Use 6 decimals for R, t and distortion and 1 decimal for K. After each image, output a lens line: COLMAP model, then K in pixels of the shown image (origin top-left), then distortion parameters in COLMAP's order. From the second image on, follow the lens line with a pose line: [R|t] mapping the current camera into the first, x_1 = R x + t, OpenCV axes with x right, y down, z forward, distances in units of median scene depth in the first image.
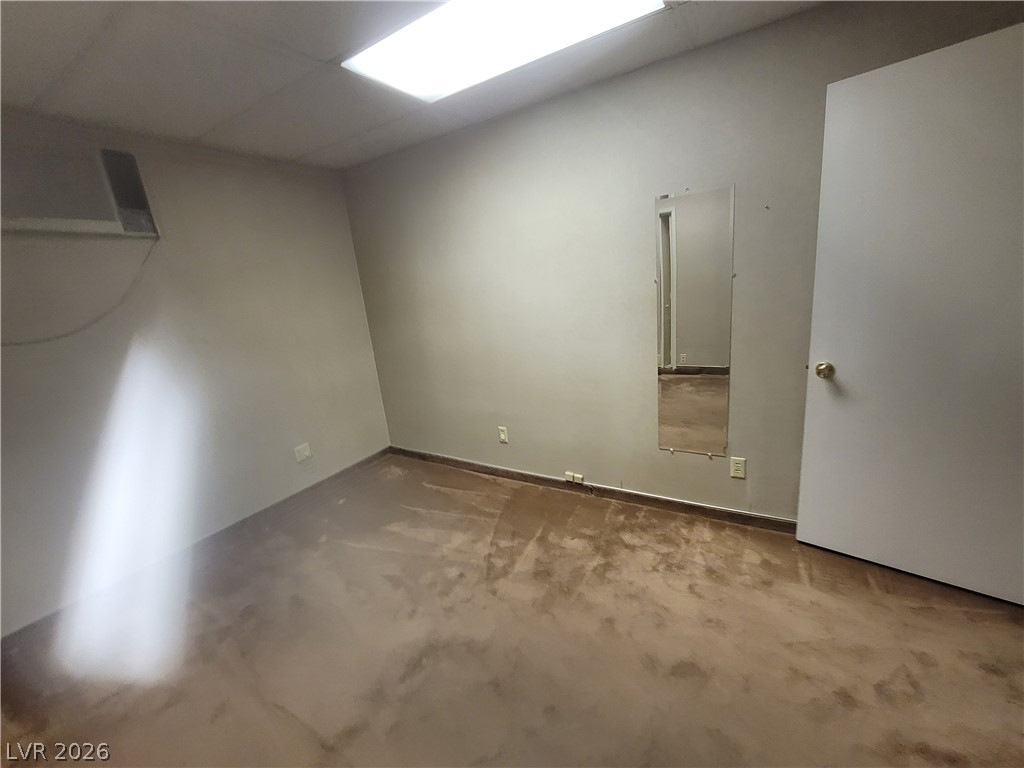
lens RADIAL K [[419.0, 0, 512.7], [0, 419.0, 383.3], [0, 0, 1]] dist [0.004189, 0.000351]
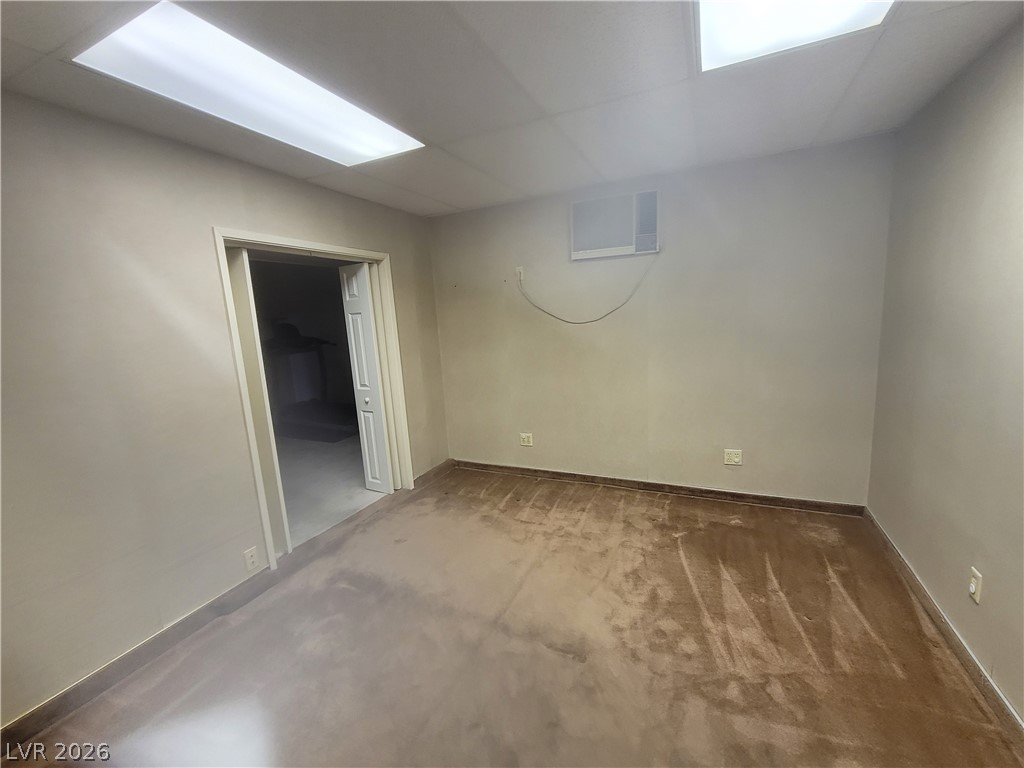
lens RADIAL K [[419.0, 0, 513.5], [0, 419.0, 385.1], [0, 0, 1]] dist [0.004189, 0.000351]
pose [[0.126222, 0.253945, -0.958947, 0.482666], [-0.197754, 0.953718, 0.226531, -0.167805], [0.972091, 0.161043, 0.170599, 0.426704]]
